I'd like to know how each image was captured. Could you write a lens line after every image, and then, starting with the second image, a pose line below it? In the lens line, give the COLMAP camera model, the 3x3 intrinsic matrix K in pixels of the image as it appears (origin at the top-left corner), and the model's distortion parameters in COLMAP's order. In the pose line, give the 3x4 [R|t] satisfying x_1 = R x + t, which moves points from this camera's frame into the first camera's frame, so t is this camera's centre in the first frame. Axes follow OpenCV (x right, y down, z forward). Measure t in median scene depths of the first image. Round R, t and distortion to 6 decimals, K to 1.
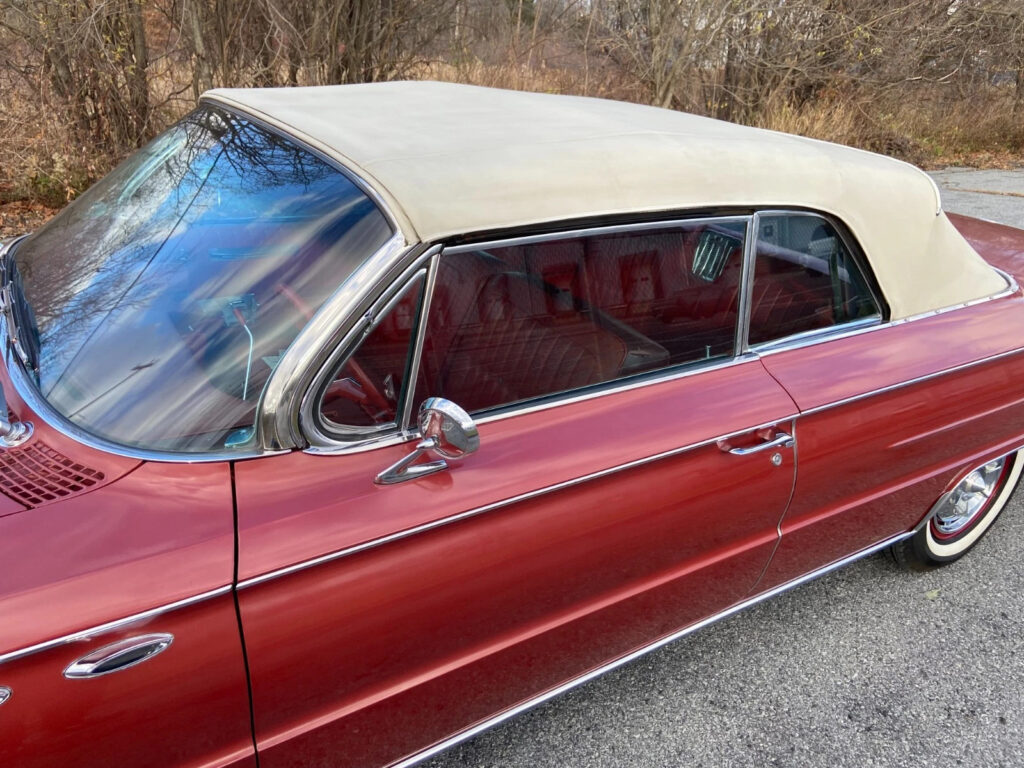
lens RADIAL K [[766.6, 0, 512.0], [0, 766.6, 384.0], [0, 0, 1]] dist [0.114751, -0.128524]
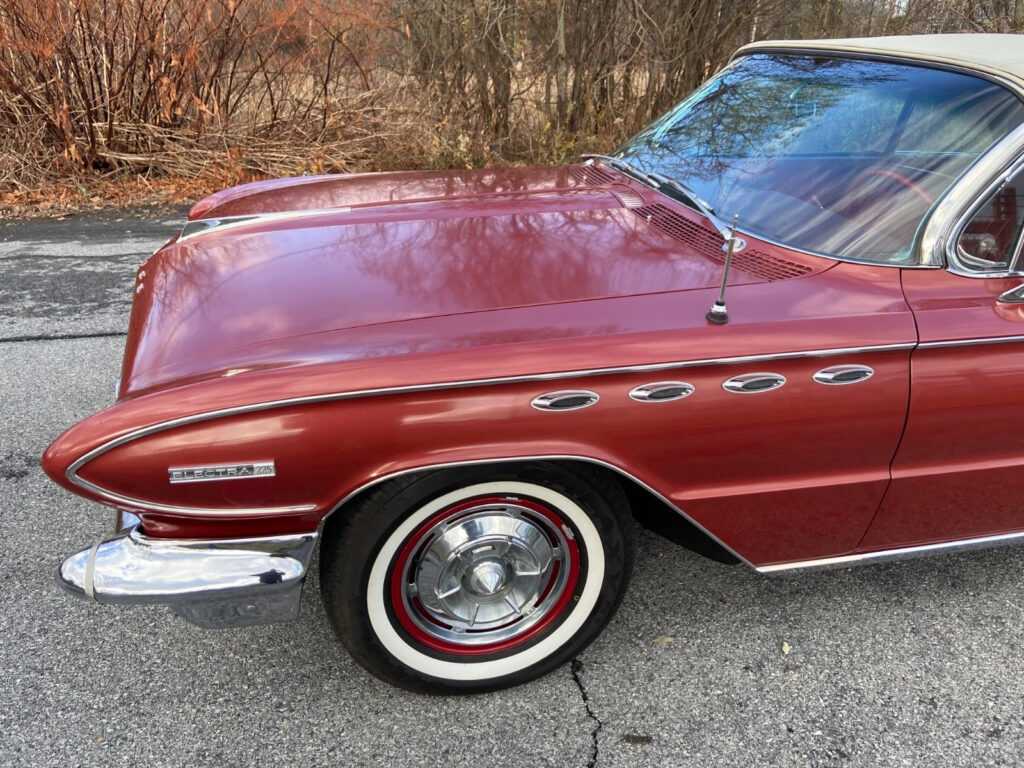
lens RADIAL K [[776.8, 0, 512.9], [0, 776.8, 372.7], [0, 0, 1]] dist [0.119033, -0.157689]
pose [[0.946503, 0.105848, -0.304843, -0.306026], [-0.113911, 0.993453, -0.008732, 0.204487], [0.301922, 0.042990, 0.952363, -0.303081]]
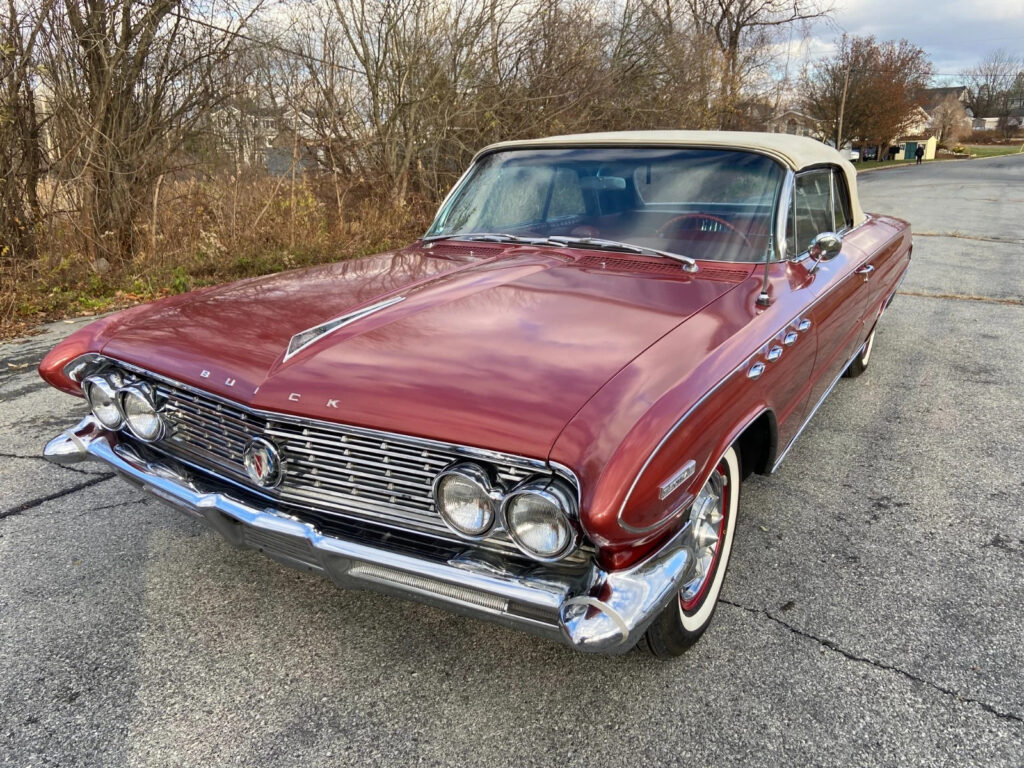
lens RADIAL K [[774.4, 0, 515.7], [0, 774.4, 386.8], [0, 0, 1]] dist [0.113607, -0.147146]
pose [[0.886476, -0.186717, 0.423435, -1.135405], [0.235892, 0.969513, -0.066334, 0.230278], [-0.398140, 0.158688, 0.903495, -0.394823]]
